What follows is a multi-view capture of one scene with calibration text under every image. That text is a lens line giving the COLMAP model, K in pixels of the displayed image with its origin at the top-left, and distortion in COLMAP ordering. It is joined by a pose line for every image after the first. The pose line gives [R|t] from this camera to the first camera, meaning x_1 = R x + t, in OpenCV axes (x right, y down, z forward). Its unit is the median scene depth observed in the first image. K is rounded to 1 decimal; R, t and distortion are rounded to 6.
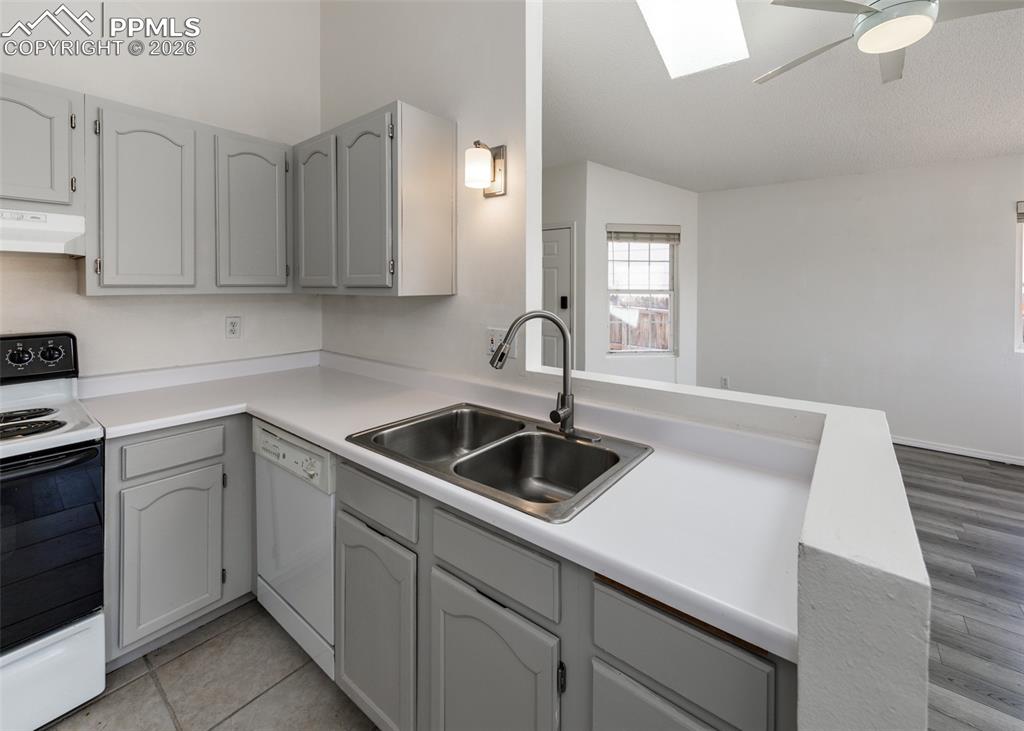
lens RADIAL K [[425.0, 0, 528.1], [0, 425.0, 288.0], [0, 0, 1]] dist [0.006988, -0.000106]
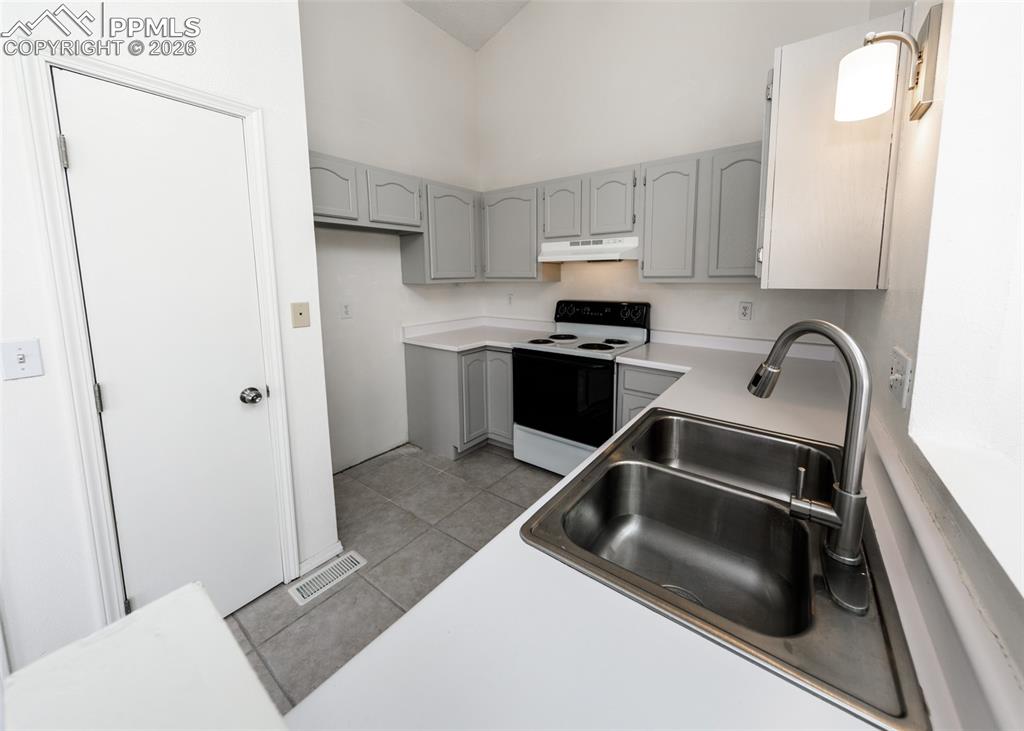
lens RADIAL K [[357.6, 0, 535.4], [0, 357.6, 311.2], [0, 0, 1]] dist [0.001300, 0.000012]
pose [[0.045909, 0.096523, -0.994271, 0.384622], [-0.001443, 0.995326, 0.096559, -0.005048], [0.998945, -0.002998, 0.045833, 0.476063]]
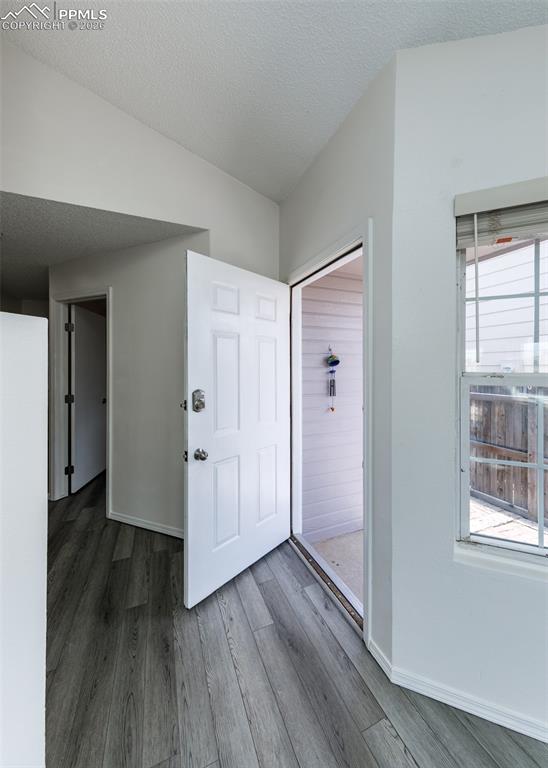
lens RADIAL K [[280.4, 0, 274.6], [0, 280.4, 368.8], [0, 0, 1]] dist [-0.000640, -0.000082]
pose [[0.851919, -0.002854, -0.523665, 0.481012], [-0.000462, 0.999981, -0.006202, 0.001832], [0.523673, 0.005525, 0.851902, 1.882880]]
